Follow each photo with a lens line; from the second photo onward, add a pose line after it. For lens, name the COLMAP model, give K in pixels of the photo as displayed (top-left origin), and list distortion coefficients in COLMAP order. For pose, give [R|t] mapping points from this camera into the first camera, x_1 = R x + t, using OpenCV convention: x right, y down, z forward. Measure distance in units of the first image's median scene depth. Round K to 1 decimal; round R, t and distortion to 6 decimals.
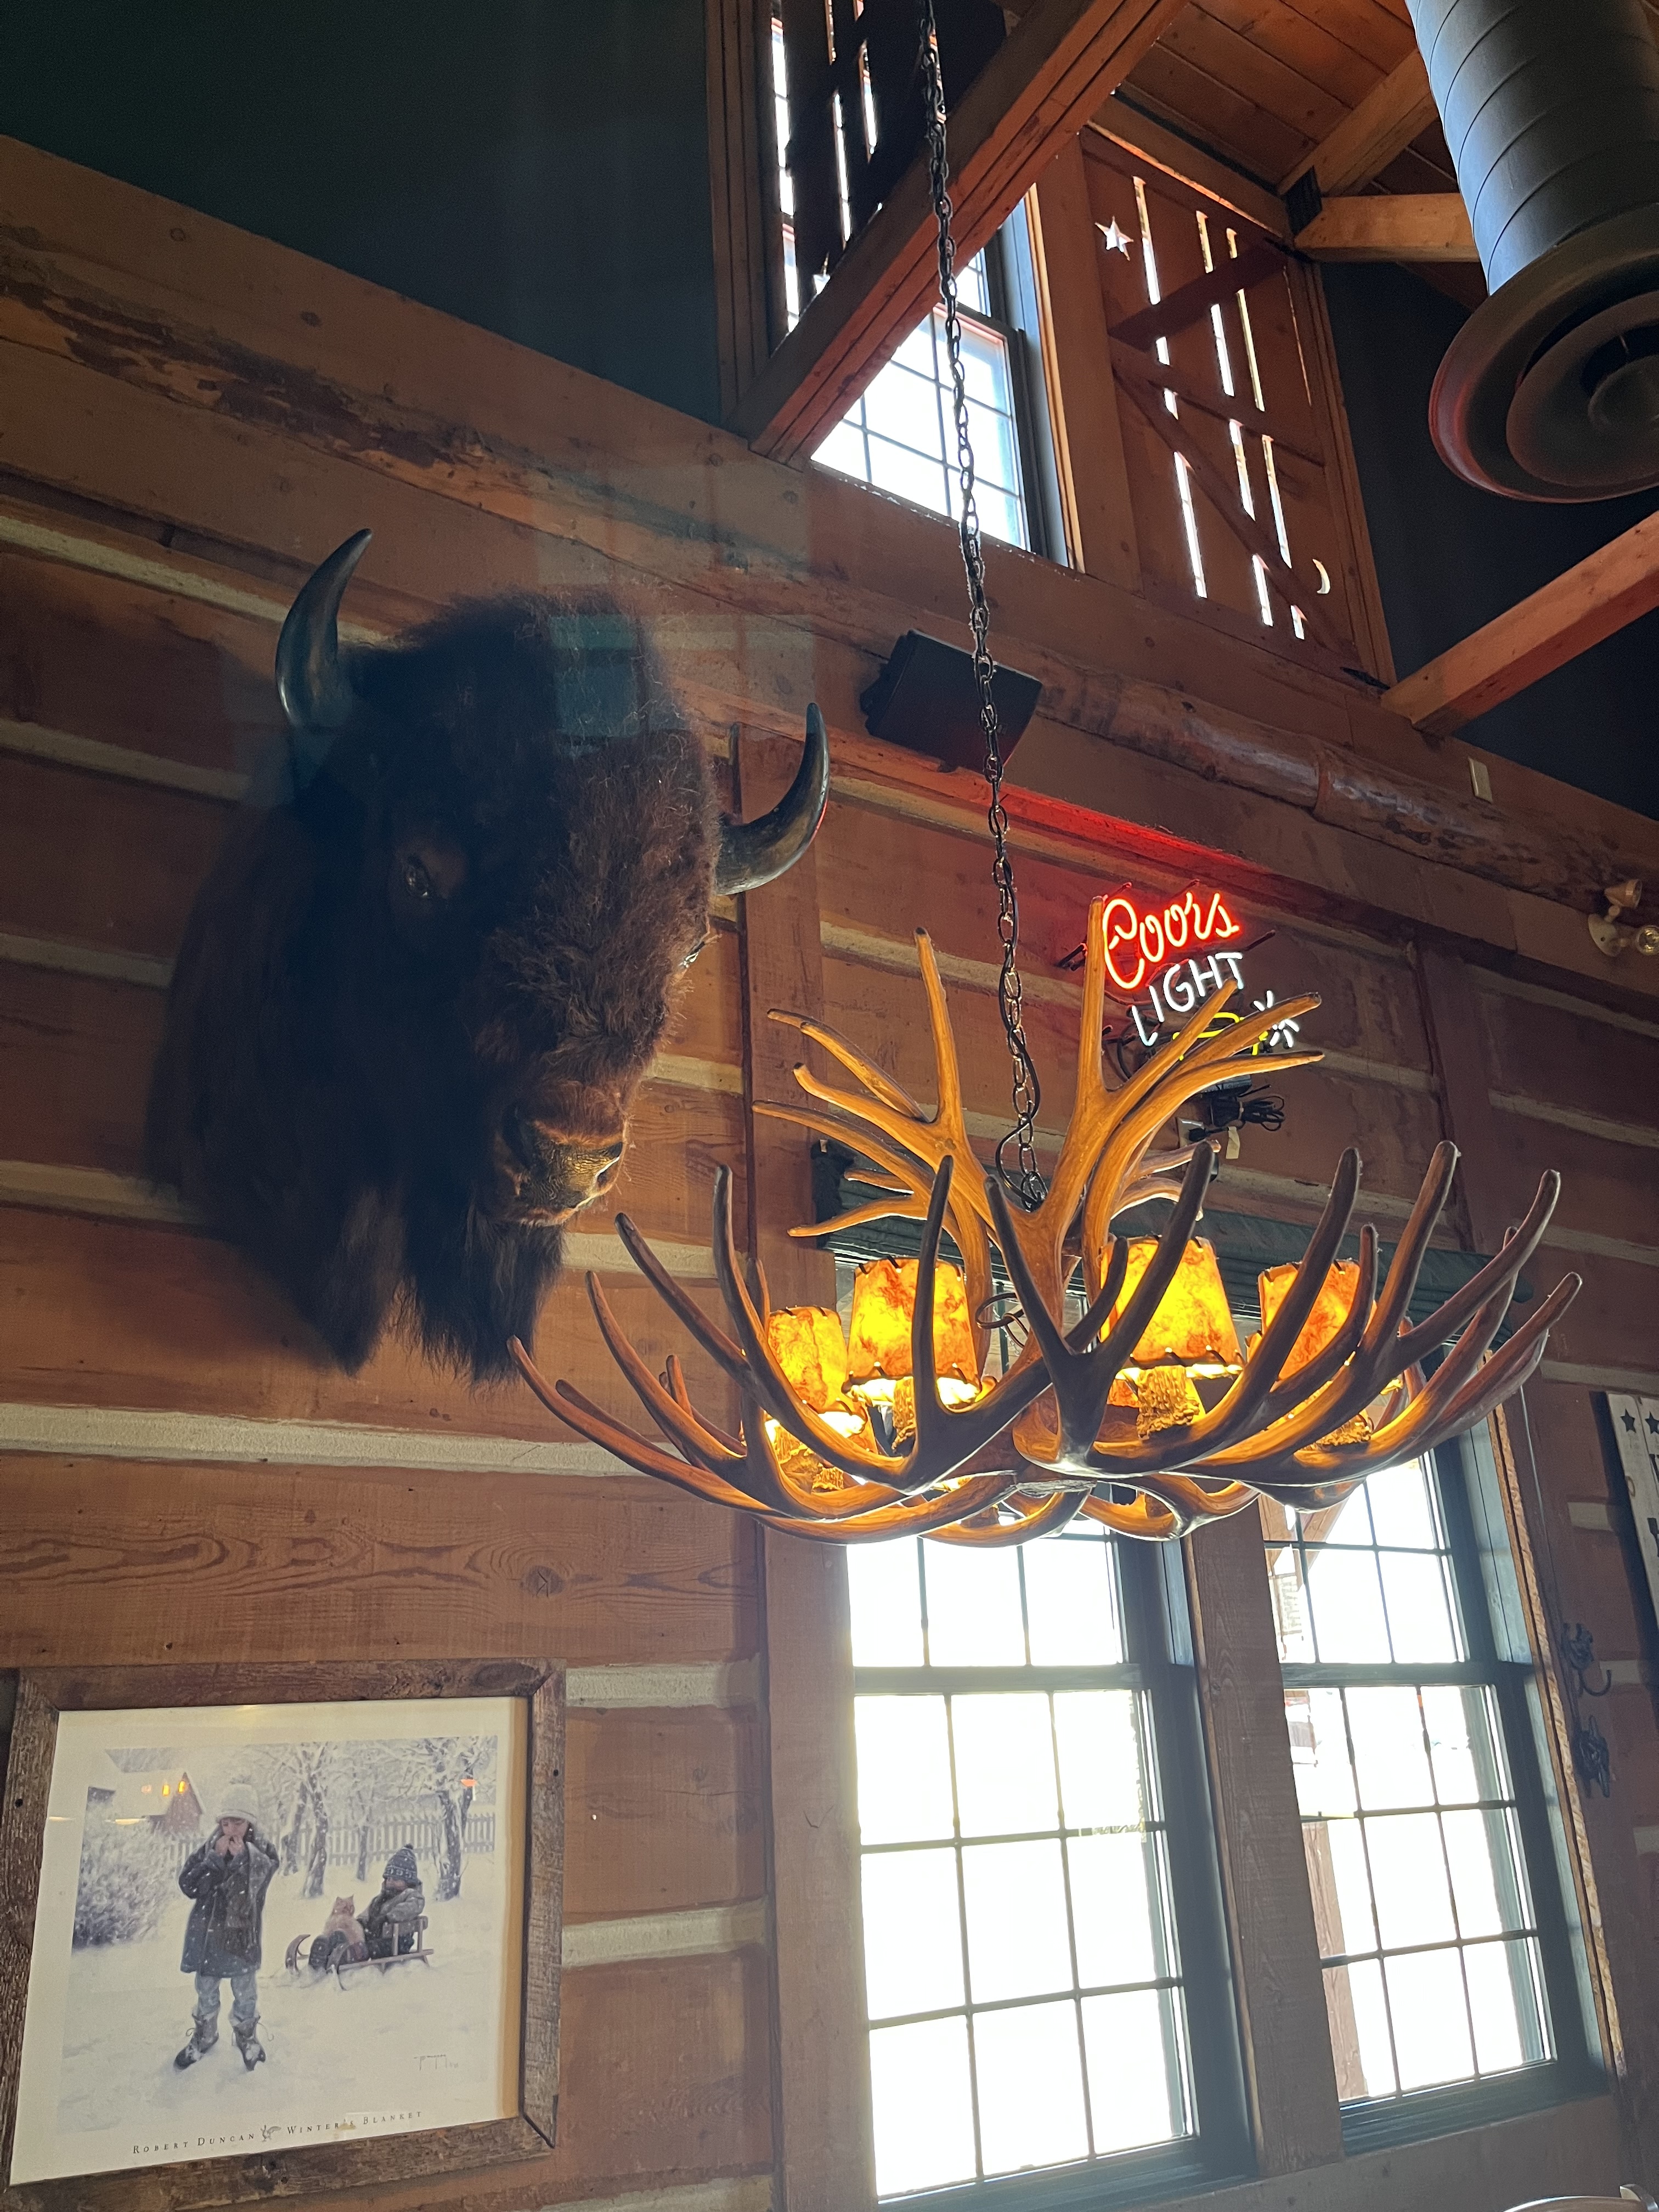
lens RADIAL K [[1706.1, 0, 816.1], [0, 1706.1, 1110.8], [0, 0, 1]] dist [-0.012525, -0.027031]
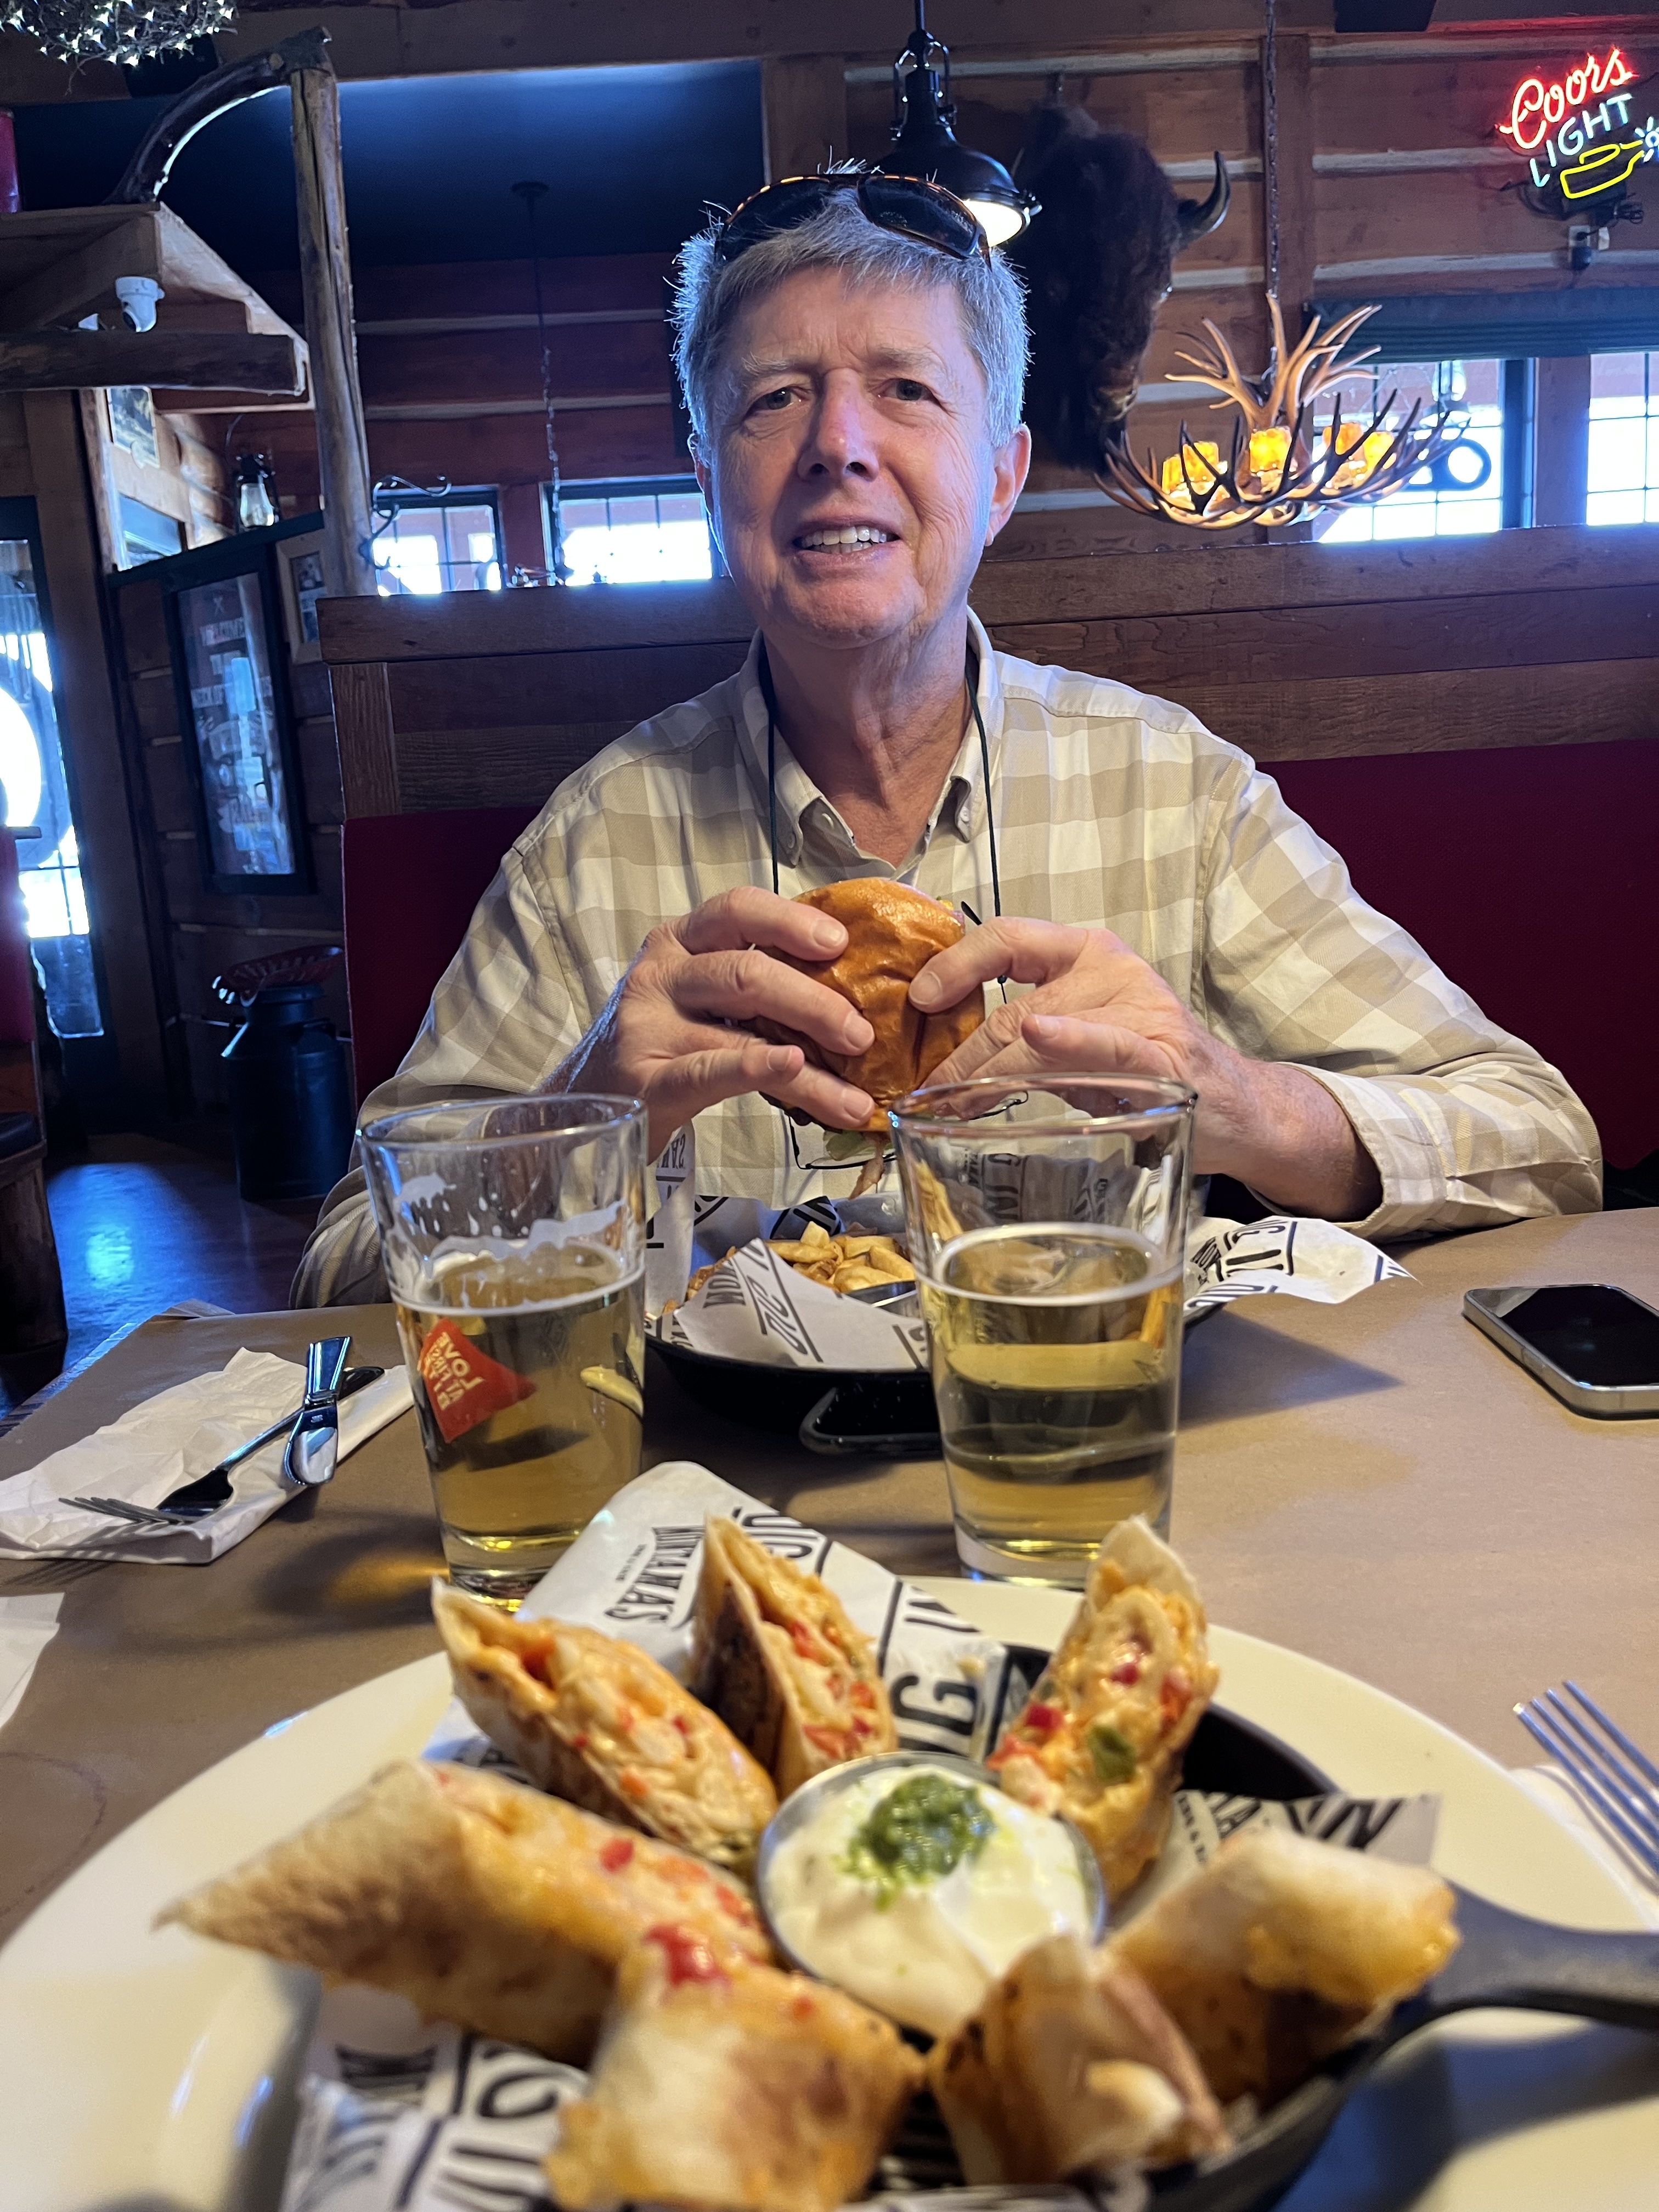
lens RADIAL K [[1706.1, 0, 819.2], [0, 1706.1, 1109.3], [0, 0, 1]] dist [-0.012525, -0.027031]
pose [[0.875667, 0.073414, -0.477303, 0.410963], [0.204434, 0.839090, 0.504118, -0.242308], [0.437509, -0.539016, 0.719755, -0.895487]]
